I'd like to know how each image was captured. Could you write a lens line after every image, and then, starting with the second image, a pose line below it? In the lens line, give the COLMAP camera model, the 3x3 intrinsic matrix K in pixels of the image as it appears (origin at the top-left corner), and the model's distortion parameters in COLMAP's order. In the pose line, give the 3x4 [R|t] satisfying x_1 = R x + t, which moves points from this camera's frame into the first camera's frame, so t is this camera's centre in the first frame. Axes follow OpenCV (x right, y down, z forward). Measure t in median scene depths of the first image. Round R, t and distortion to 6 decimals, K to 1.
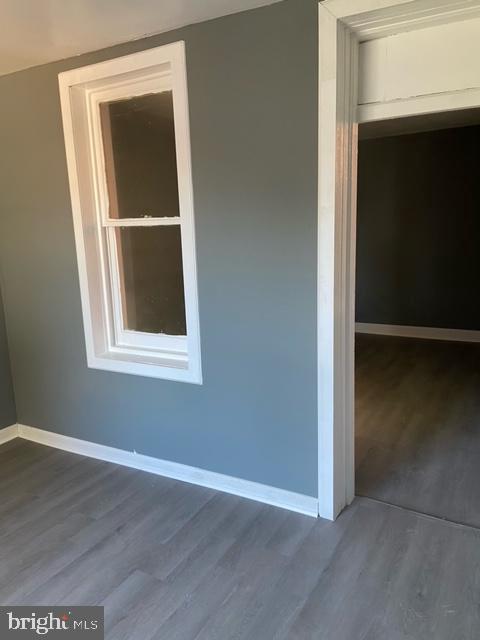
lens RADIAL K [[482.8, 0, 241.1], [0, 482.8, 320.8], [0, 0, 1]] dist [0.015627, 0.003476]
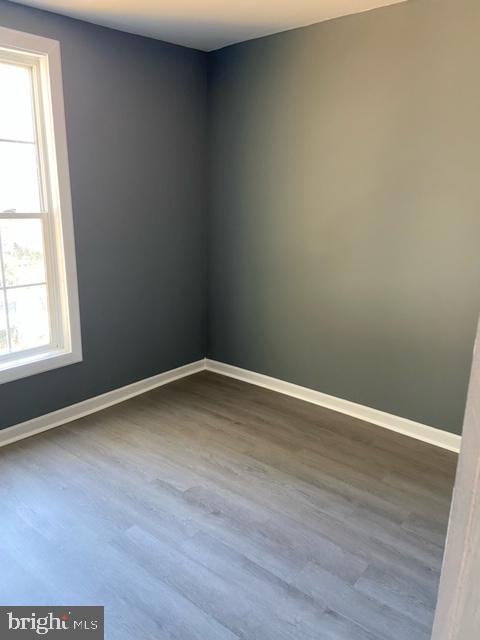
lens RADIAL K [[482.8, 0, 241.2], [0, 482.8, 318.1], [0, 0, 1]] dist [0.015627, 0.003476]
pose [[-0.137272, 0.294029, -0.945888, 0.313546], [-0.213288, 0.923753, 0.318101, -0.169668], [0.967298, 0.245413, -0.064092, 0.808534]]
